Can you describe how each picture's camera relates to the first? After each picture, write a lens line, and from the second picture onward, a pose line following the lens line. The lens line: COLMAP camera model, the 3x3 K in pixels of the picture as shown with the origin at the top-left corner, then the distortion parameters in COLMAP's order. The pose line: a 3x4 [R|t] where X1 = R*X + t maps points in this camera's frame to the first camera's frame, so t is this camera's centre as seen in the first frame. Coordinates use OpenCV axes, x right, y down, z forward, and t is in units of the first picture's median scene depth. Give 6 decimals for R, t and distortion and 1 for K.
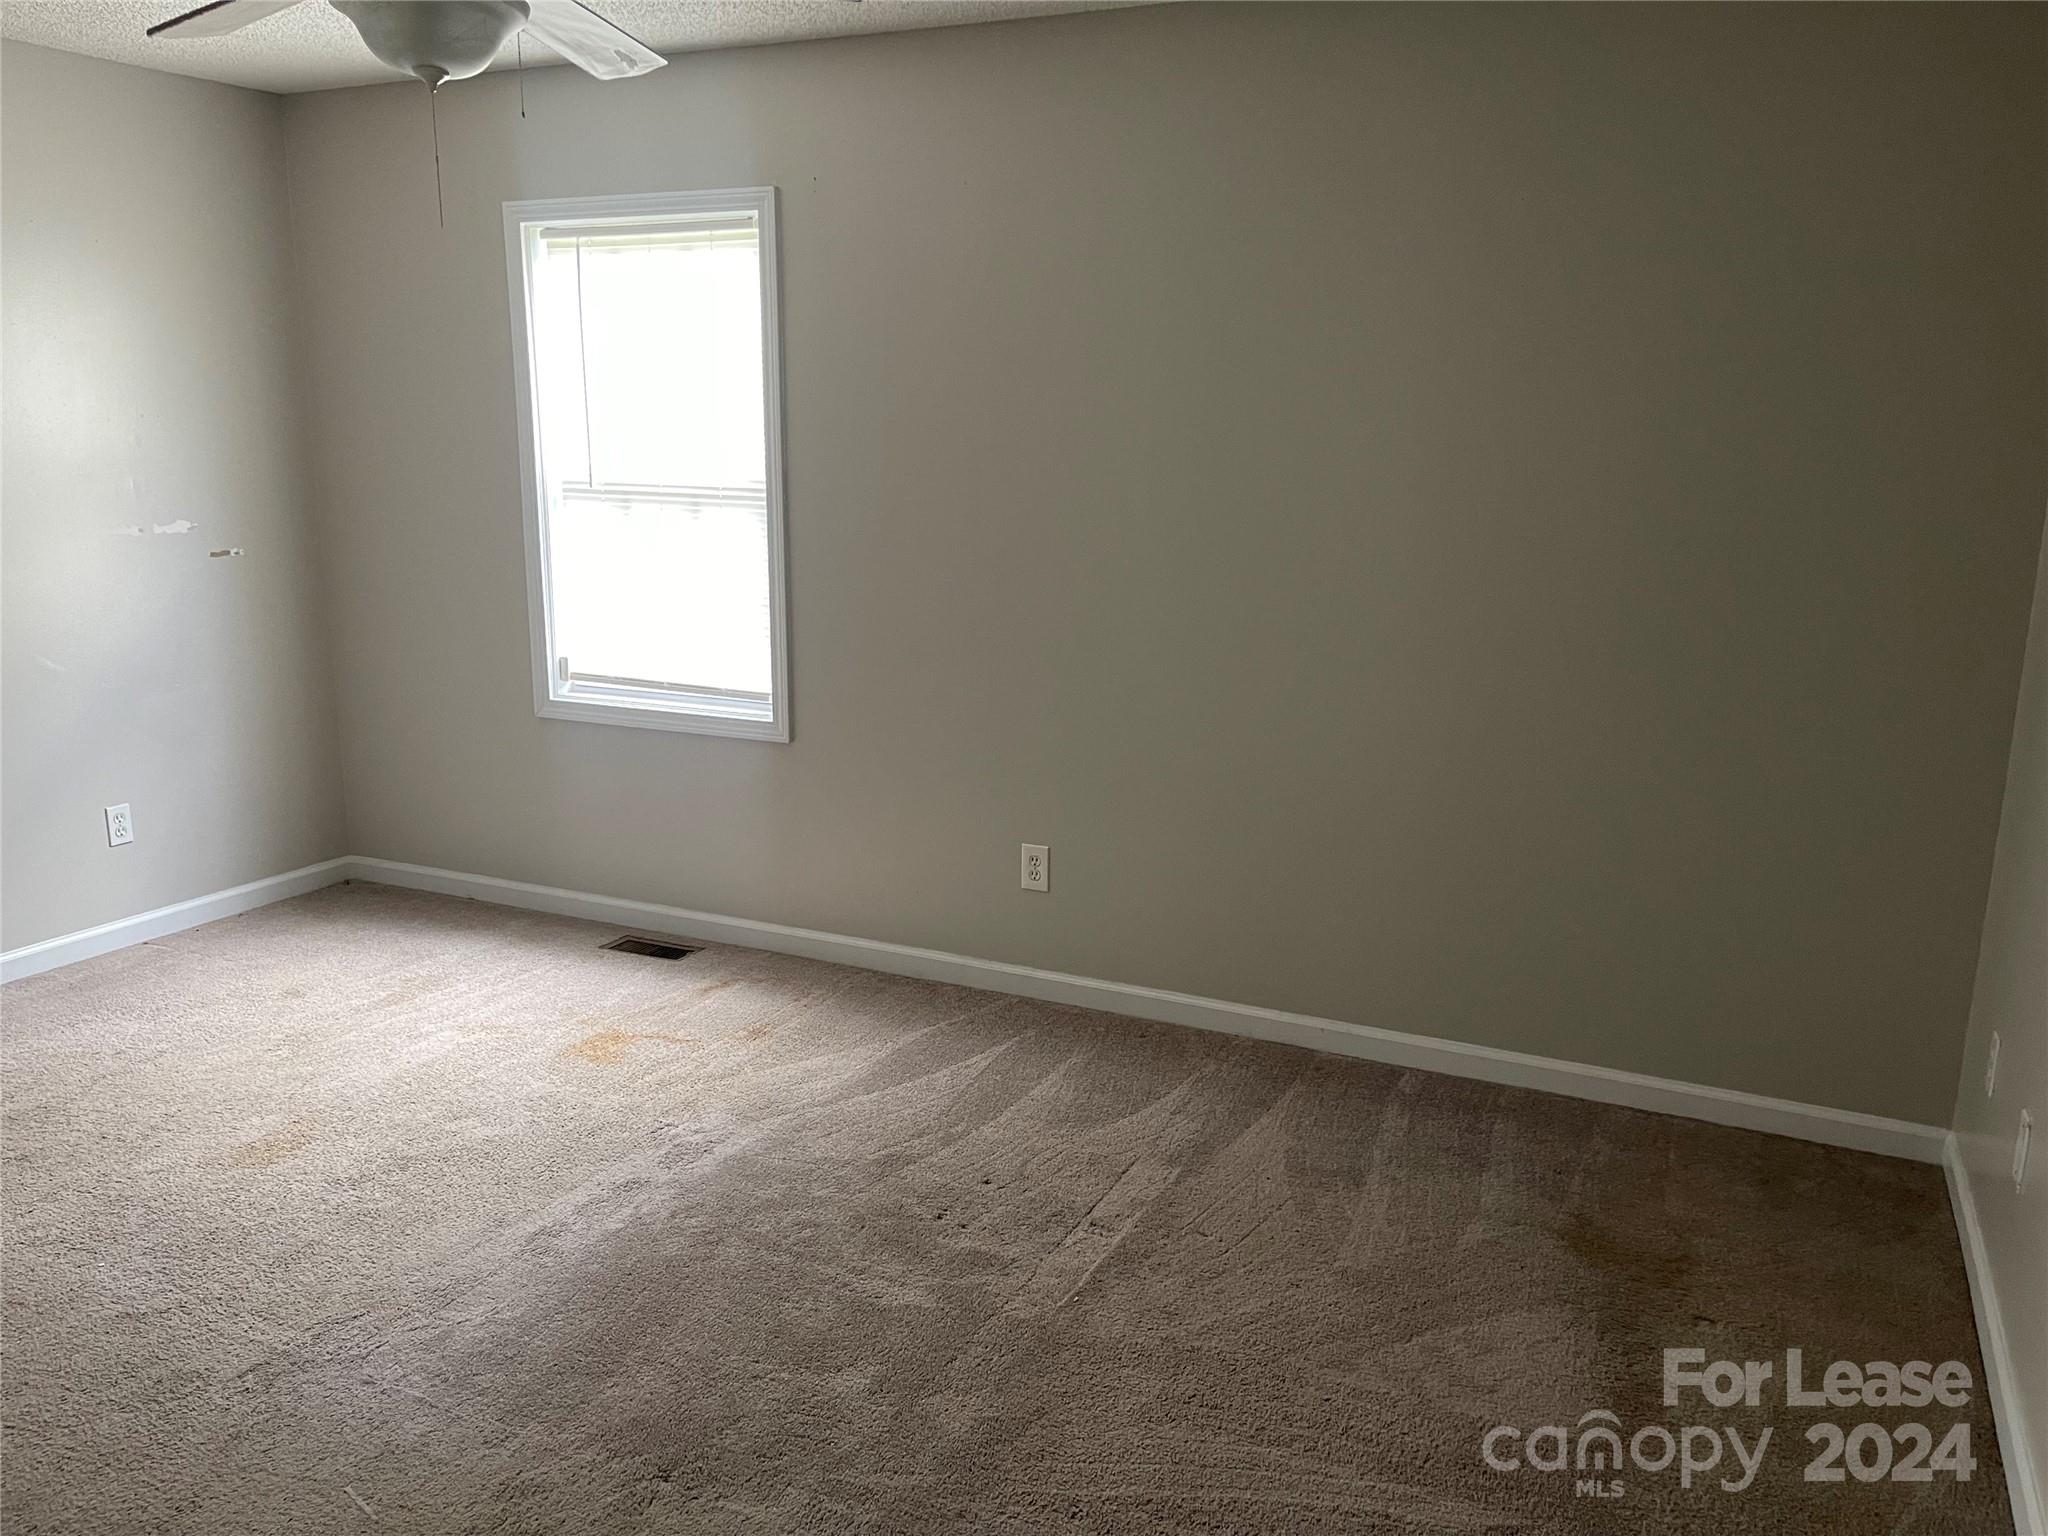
lens RADIAL K [[1509.2, 0, 1024.0], [0, 1509.2, 768.0], [0, 0, 1]] dist [0.069485, -0.101379]
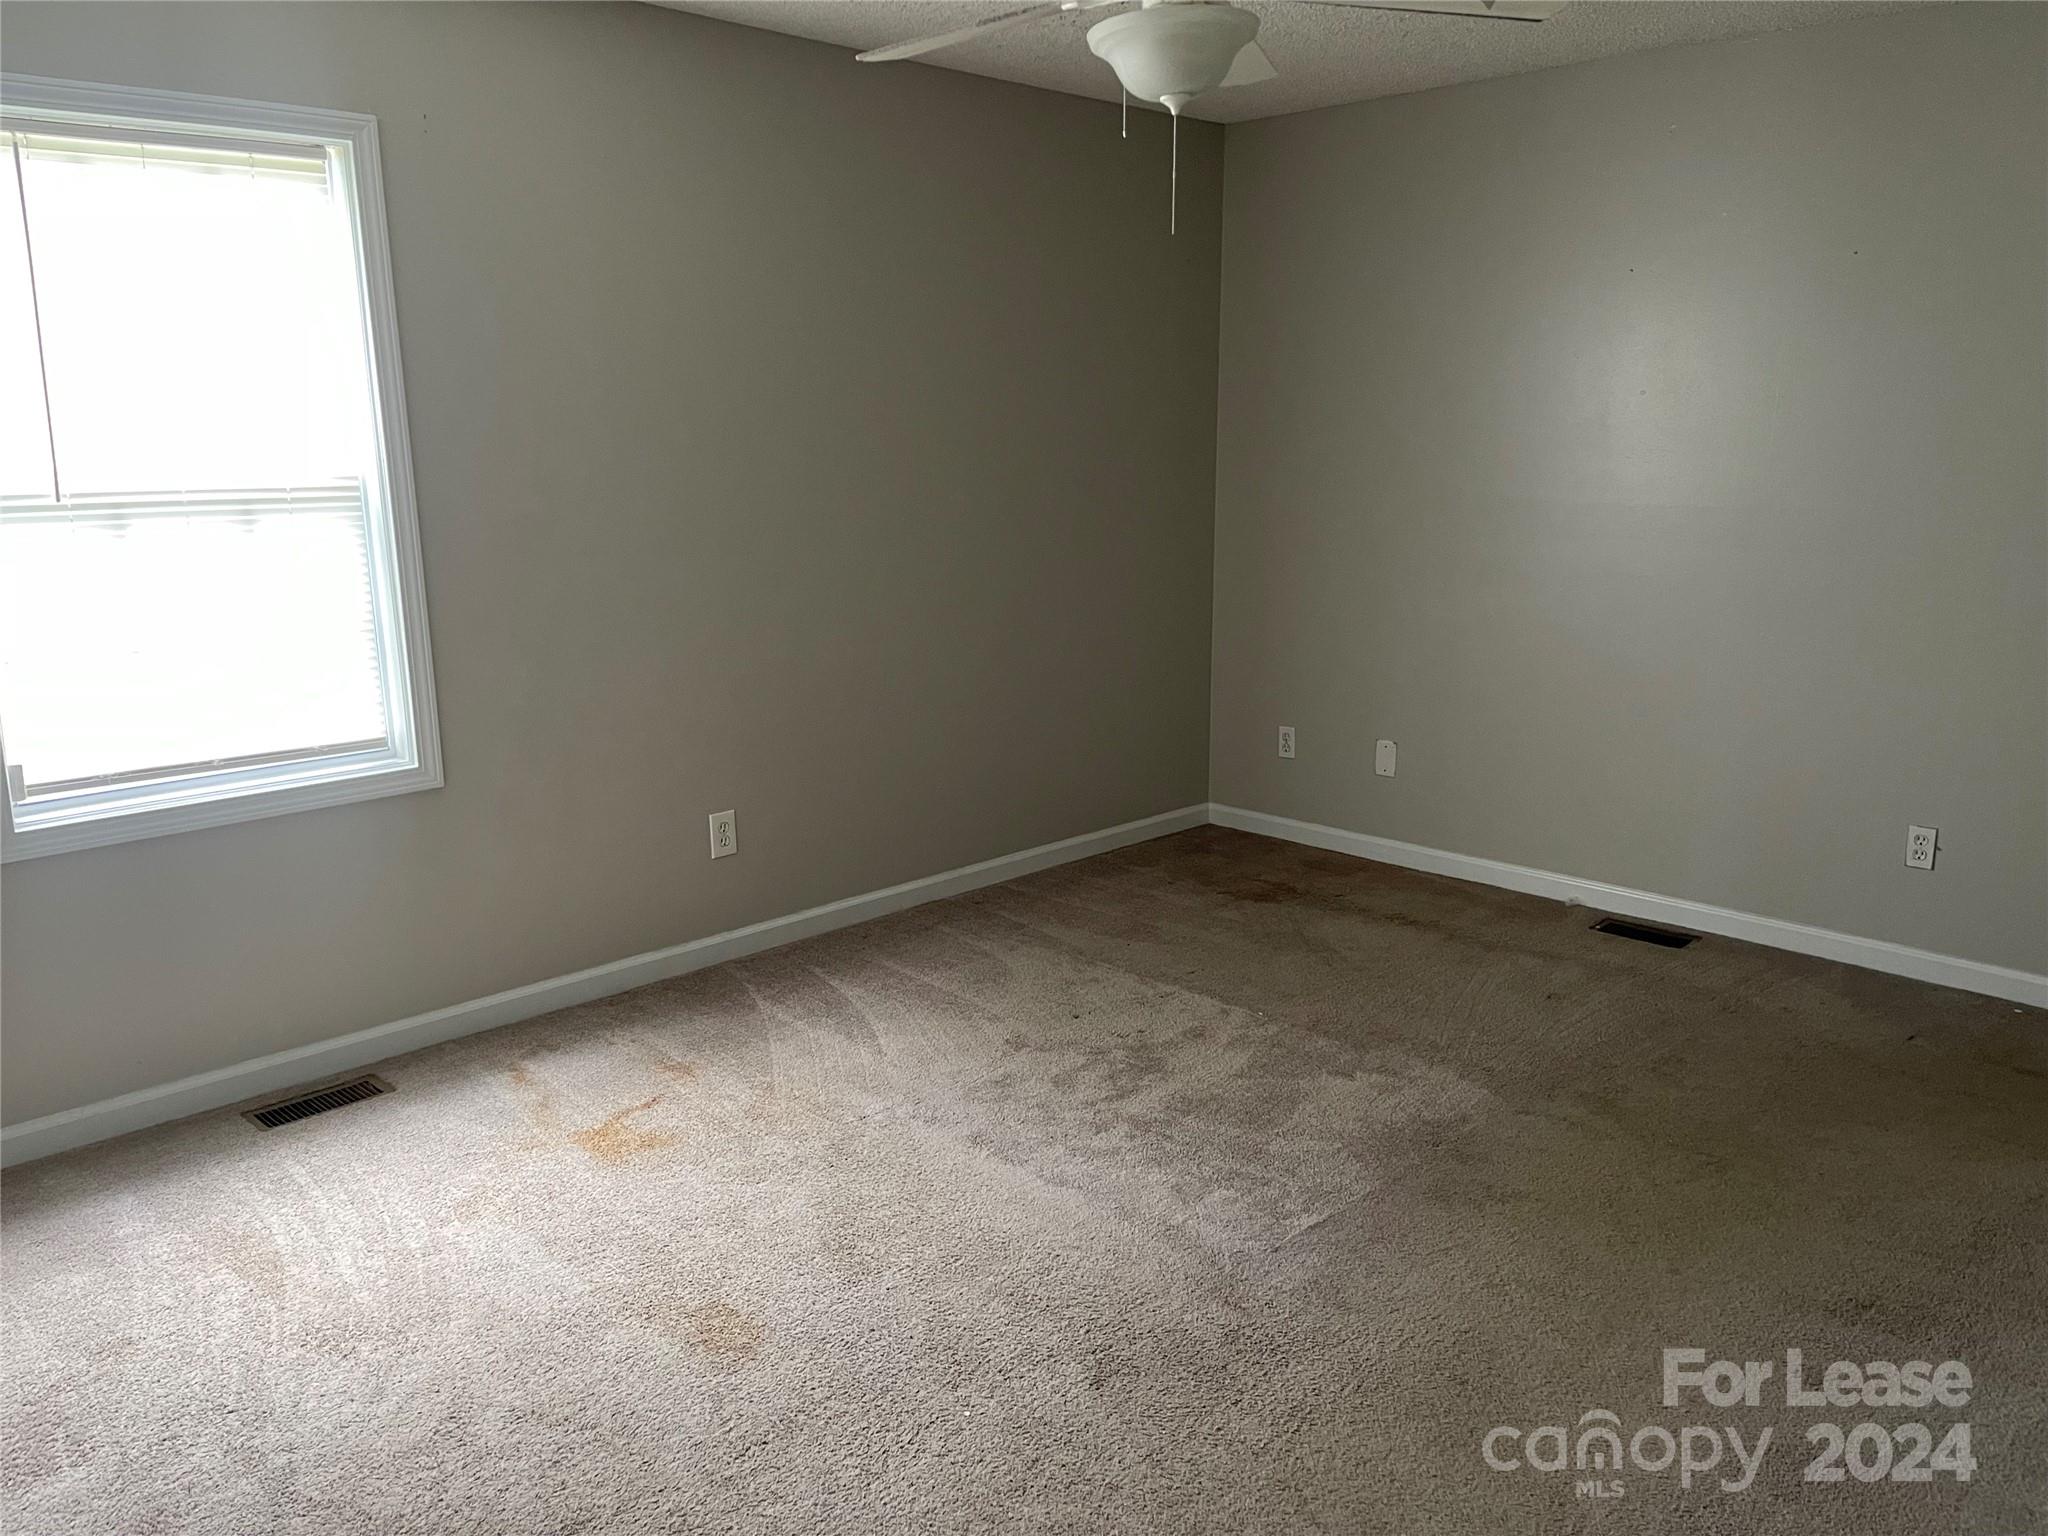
lens RADIAL K [[1548.8, 0, 976.6], [0, 1548.8, 780.5], [0, 0, 1]] dist [0.072817, -0.124427]
pose [[0.357584, -0.221468, 0.907241, -0.824328], [0.207058, 0.966096, 0.154224, -0.090929], [-0.910637, 0.132703, 0.391317, 0.387288]]
